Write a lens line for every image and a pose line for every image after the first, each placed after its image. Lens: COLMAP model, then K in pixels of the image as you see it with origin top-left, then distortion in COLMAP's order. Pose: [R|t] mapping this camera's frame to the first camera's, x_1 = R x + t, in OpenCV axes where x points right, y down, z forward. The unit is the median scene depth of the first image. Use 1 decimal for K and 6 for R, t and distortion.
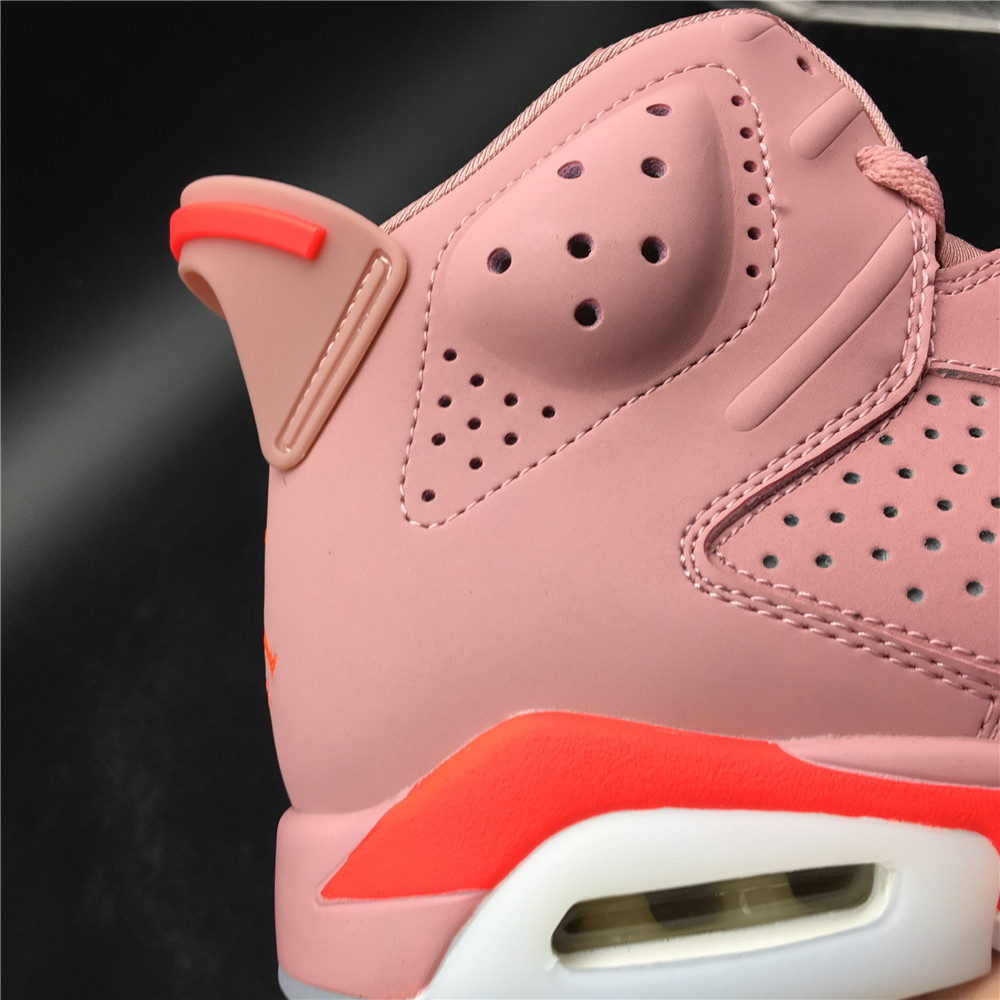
lens RADIAL K [[1172.3, 0, 500.0], [0, 1172.3, 500.0], [0, 0, 1]] dist [0.083226, 0.019928]
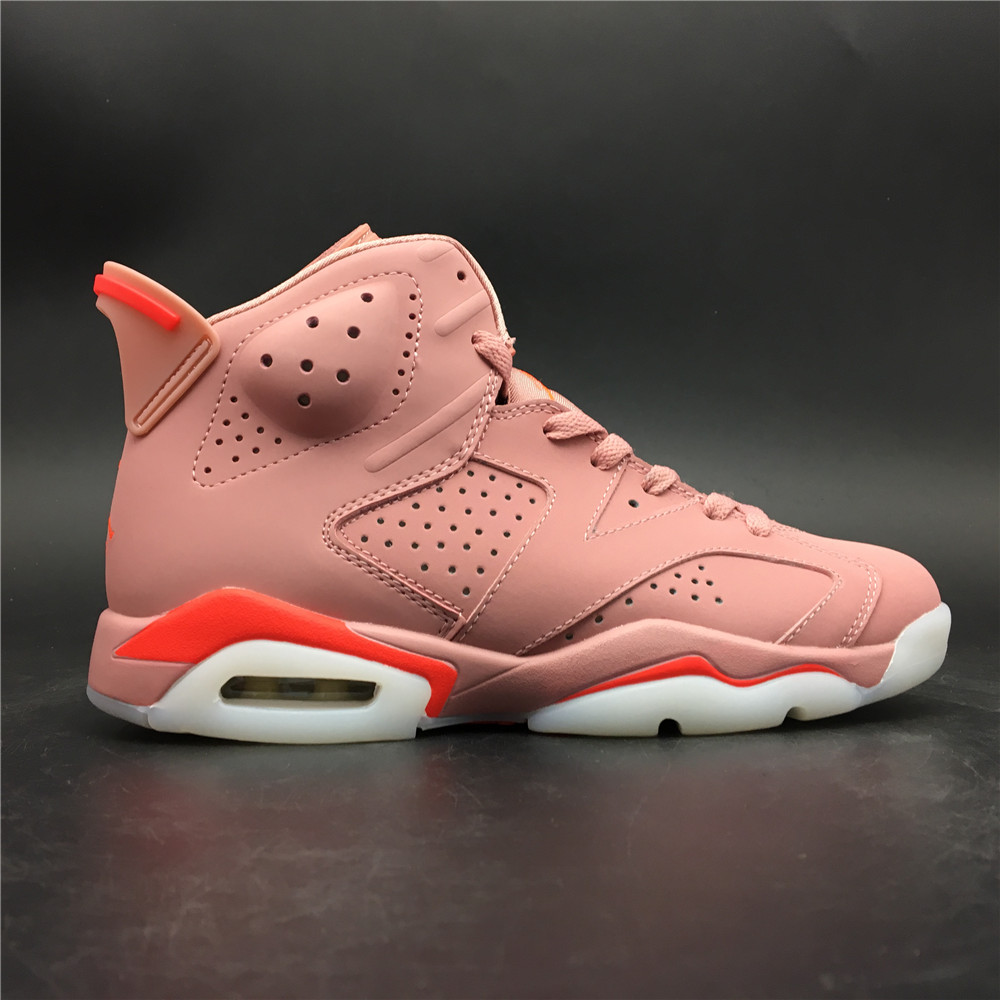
lens RADIAL K [[1172.3, 0, 500.0], [0, 1172.3, 500.0], [0, 0, 1]] dist [0.083226, 0.019928]
pose [[0.971095, 0.200233, 0.129927, 0.165618], [-0.214357, 0.971023, 0.105672, -0.265621], [-0.105003, -0.130468, 0.985877, -0.988534]]
